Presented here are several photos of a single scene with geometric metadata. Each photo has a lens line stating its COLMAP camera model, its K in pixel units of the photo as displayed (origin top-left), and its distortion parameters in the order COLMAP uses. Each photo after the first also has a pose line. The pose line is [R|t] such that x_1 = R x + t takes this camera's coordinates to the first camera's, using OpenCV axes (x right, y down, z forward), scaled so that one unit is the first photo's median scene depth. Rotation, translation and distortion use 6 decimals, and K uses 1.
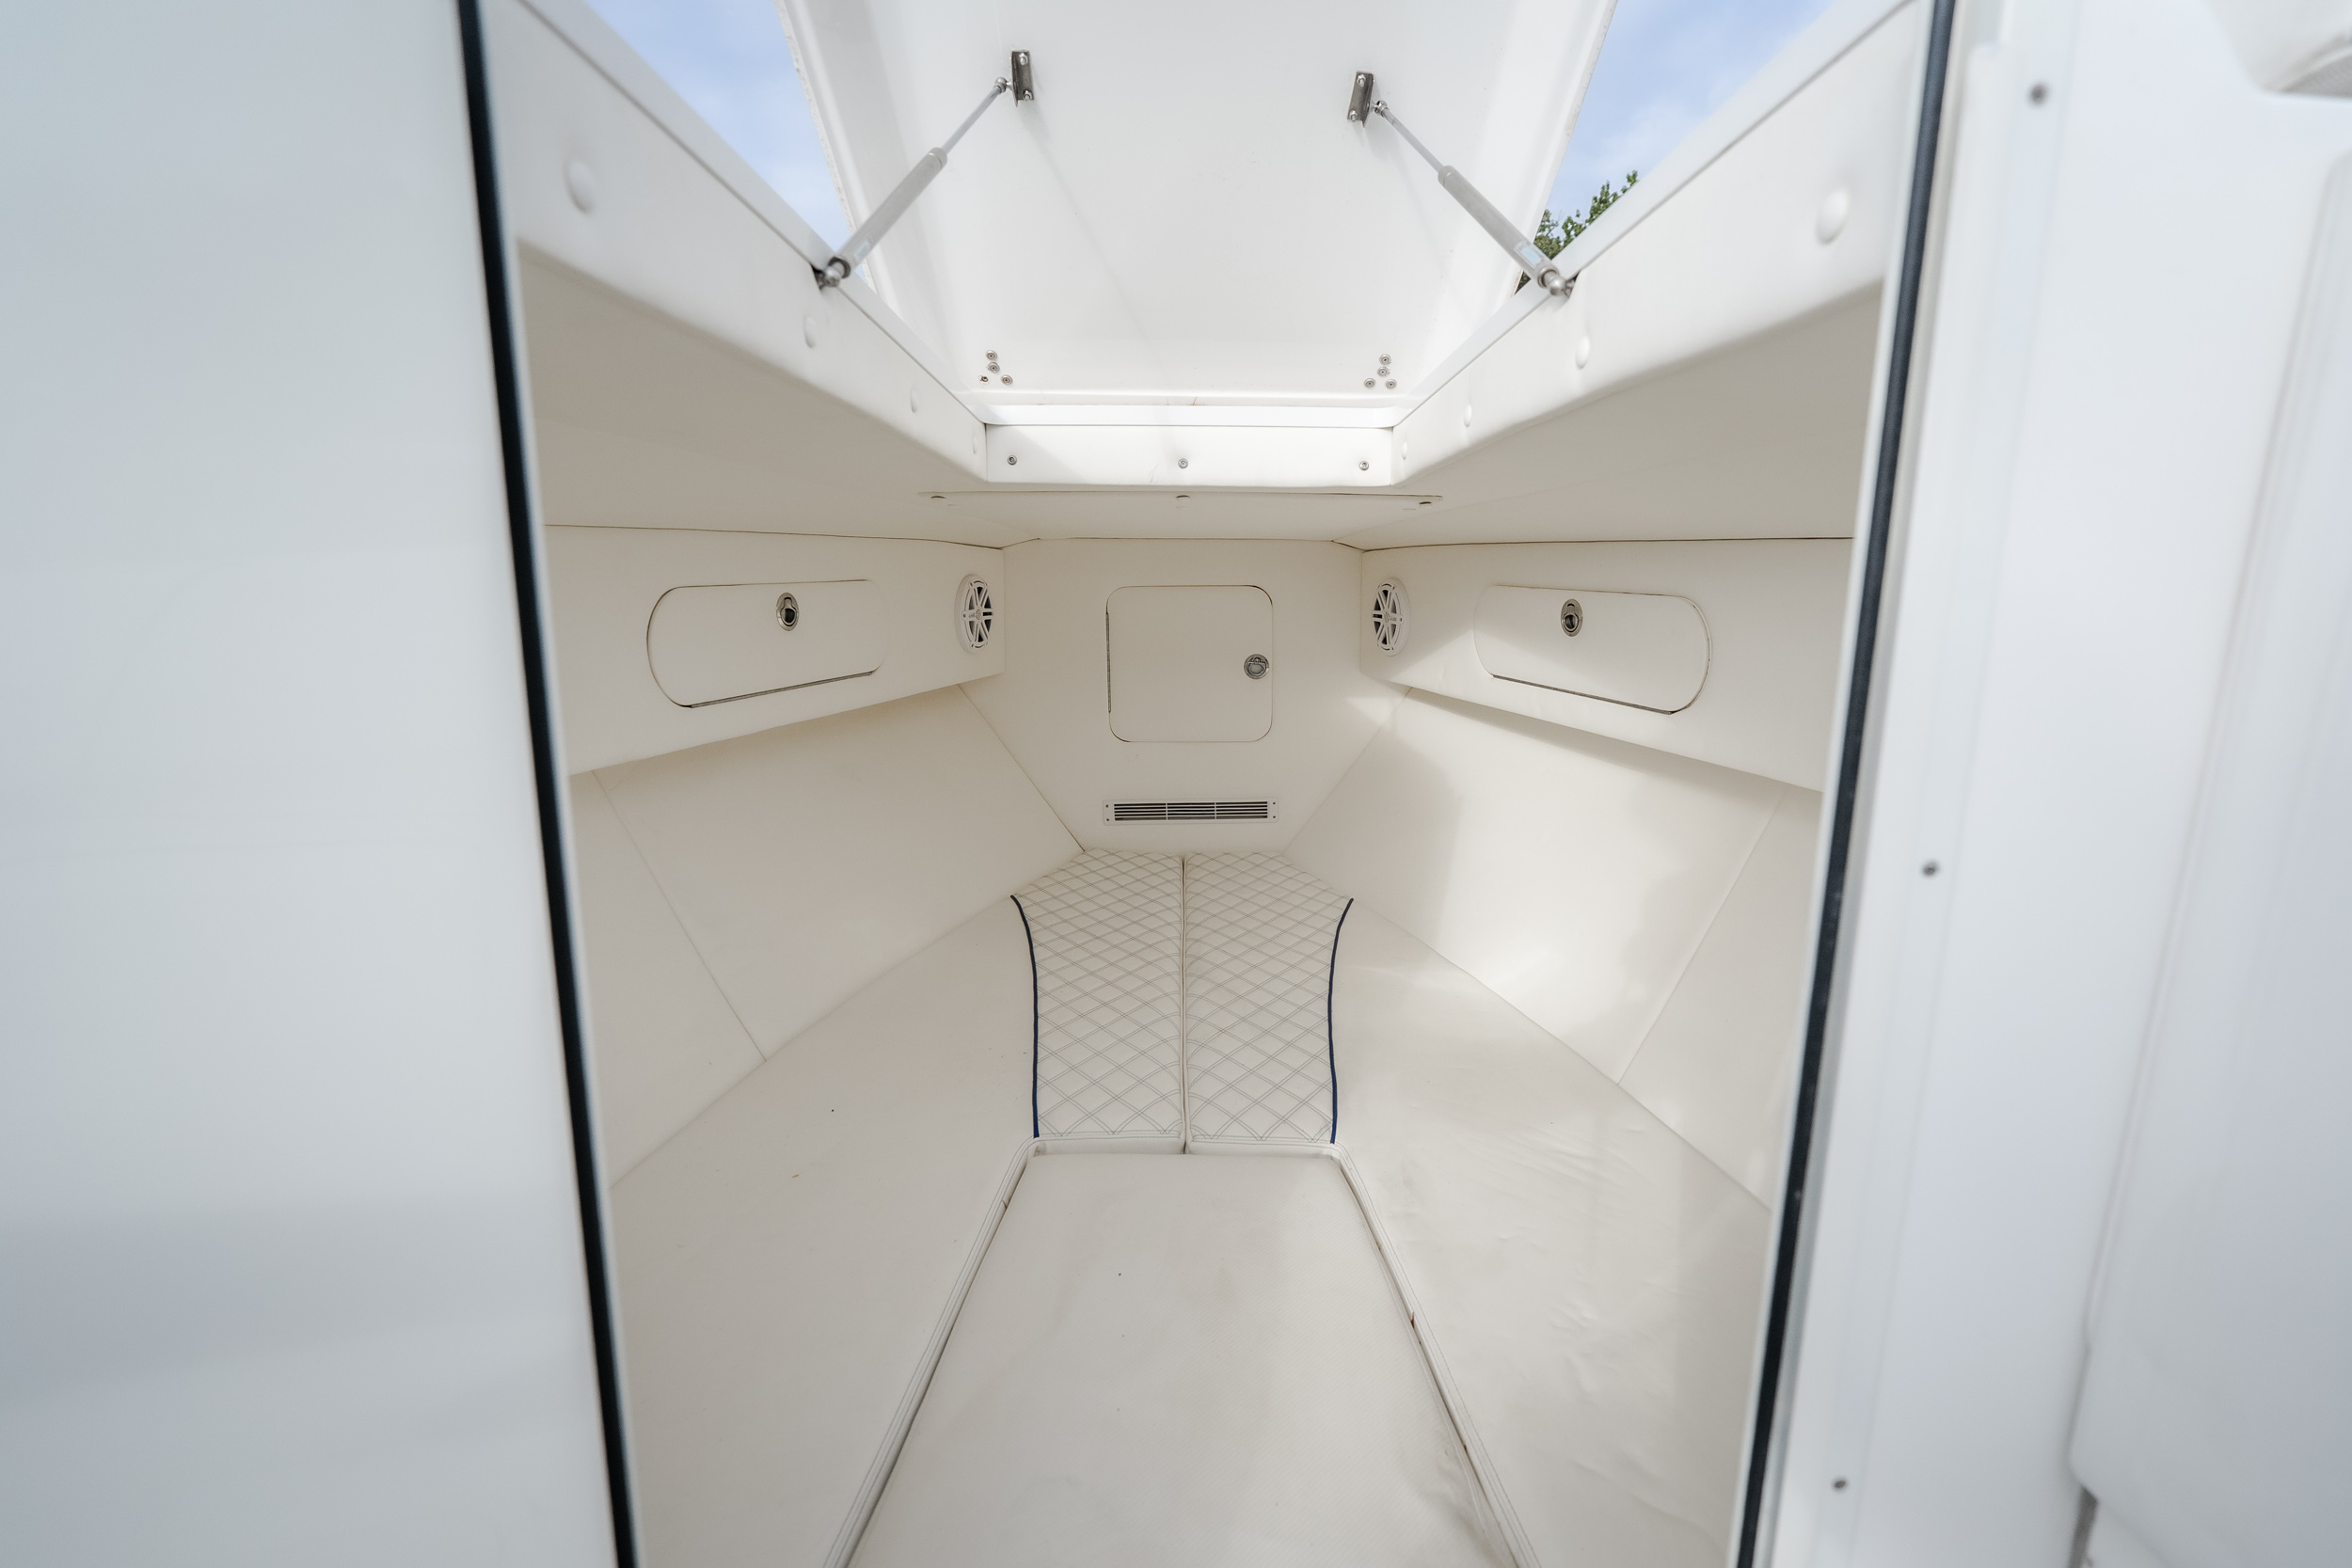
lens RADIAL K [[1096.8, 0, 1200.1], [0, 1096.8, 800.8], [0, 0, 1]] dist [0.000630, -0.005640]
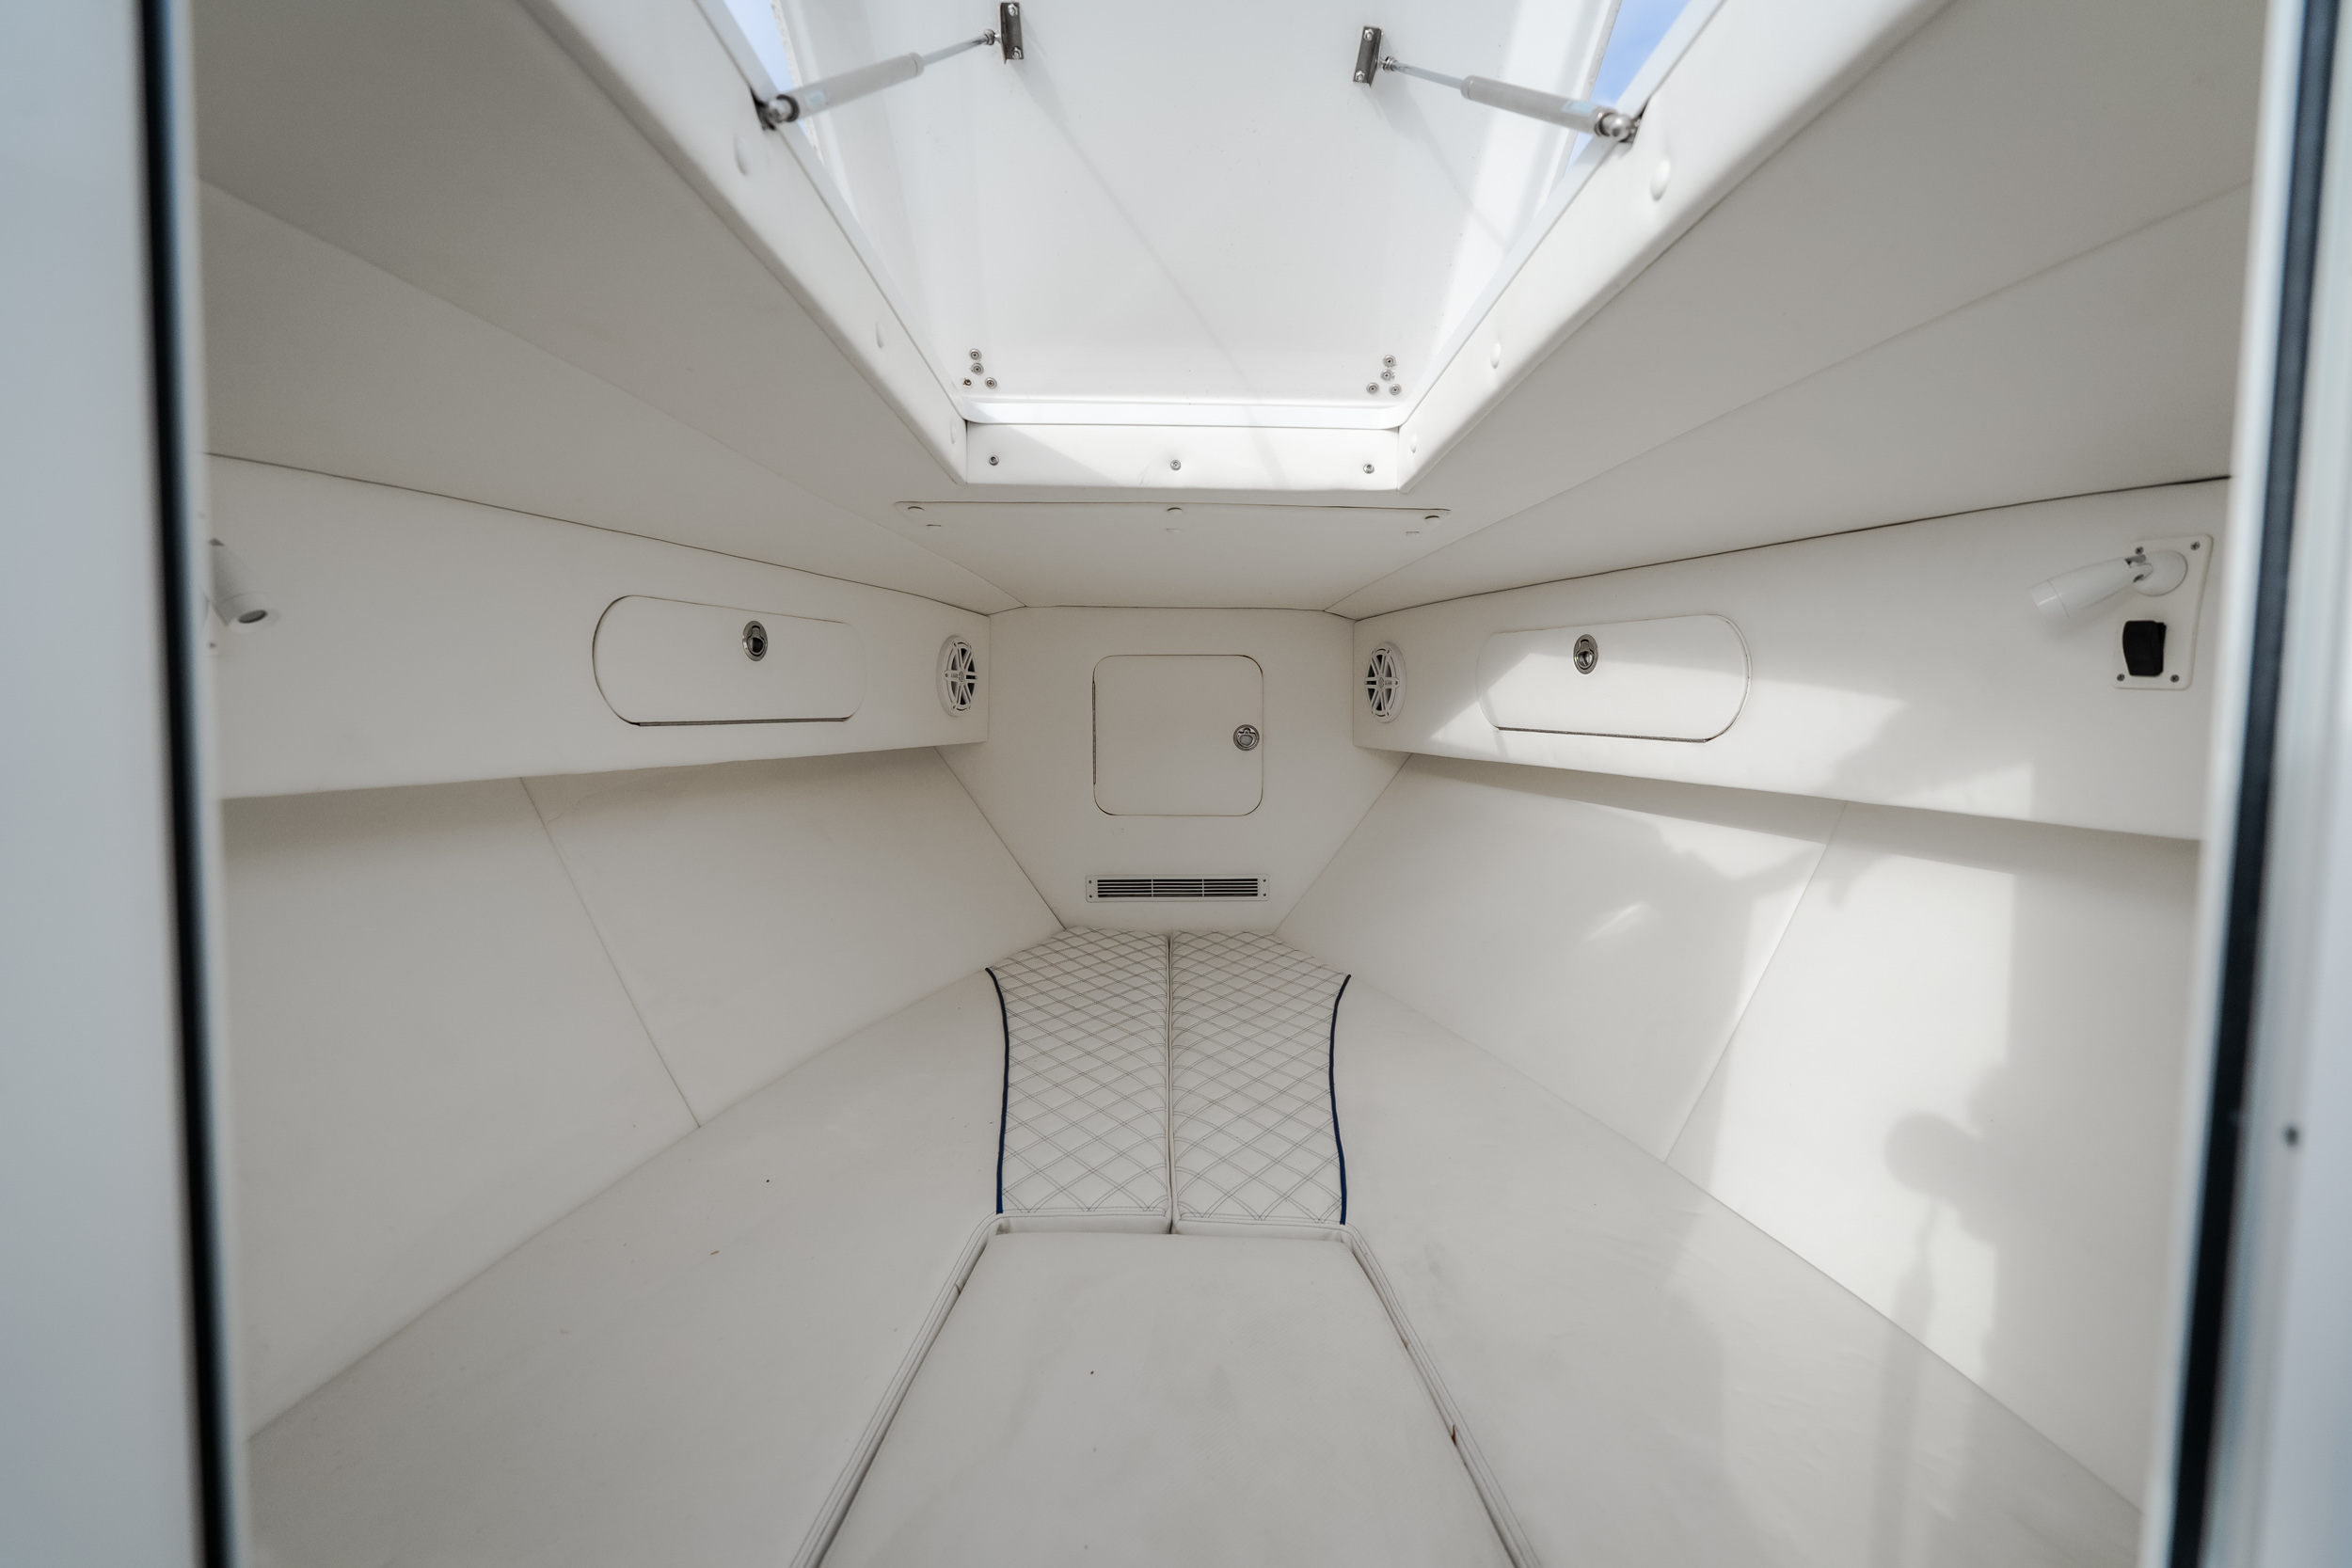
lens RADIAL K [[1067.9, 0, 1173.6], [0, 1067.9, 788.6], [0, 0, 1]] dist [-0.004873, 0.001128]
pose [[0.999929, 0.006698, -0.009868, -0.005387], [-0.007890, 0.991979, -0.126159, 0.070050], [0.008944, 0.126228, 0.991961, 0.109506]]
